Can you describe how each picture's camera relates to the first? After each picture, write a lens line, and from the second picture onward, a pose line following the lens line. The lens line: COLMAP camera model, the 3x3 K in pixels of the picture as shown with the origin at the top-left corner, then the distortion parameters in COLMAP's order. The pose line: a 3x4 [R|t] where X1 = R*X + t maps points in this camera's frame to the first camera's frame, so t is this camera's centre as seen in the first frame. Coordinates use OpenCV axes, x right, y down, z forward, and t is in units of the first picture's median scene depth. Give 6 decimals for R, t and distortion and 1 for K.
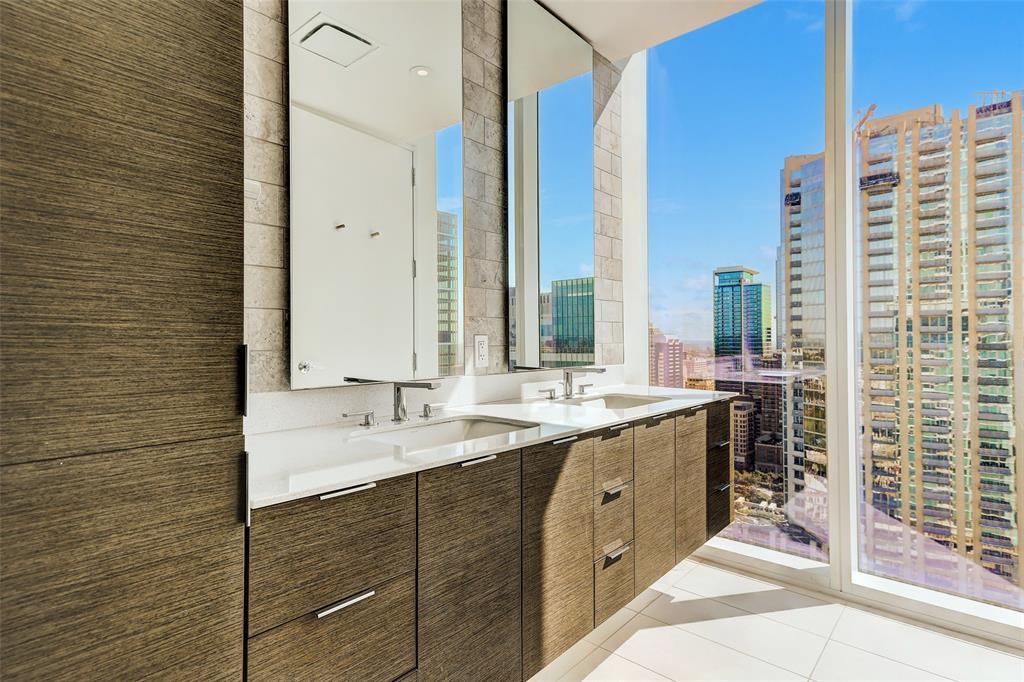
lens RADIAL K [[526.0, 0, 514.7], [0, 526.0, 337.8], [0, 0, 1]] dist [-0.000340, -0.000231]
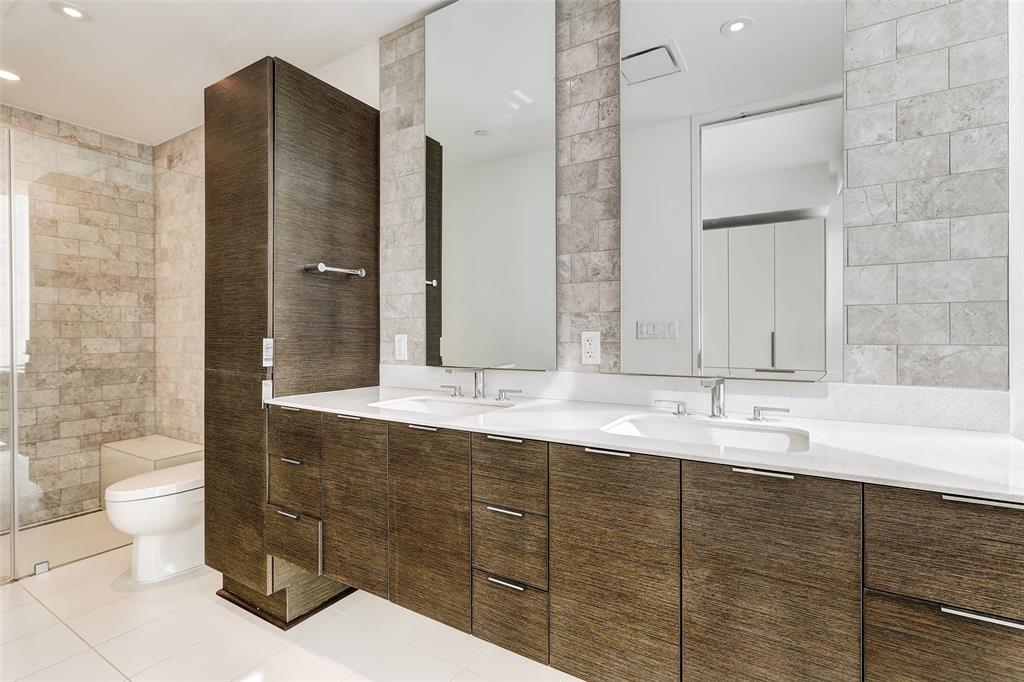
lens RADIAL K [[480.4, 0, 510.9], [0, 480.4, 335.2], [0, 0, 1]] dist [0.005223, 0.000493]
pose [[0.198008, 0.005099, -0.980187, 0.768805], [0.001434, 0.999984, 0.005491, -0.003108], [0.980199, -0.002493, 0.197998, 0.679578]]
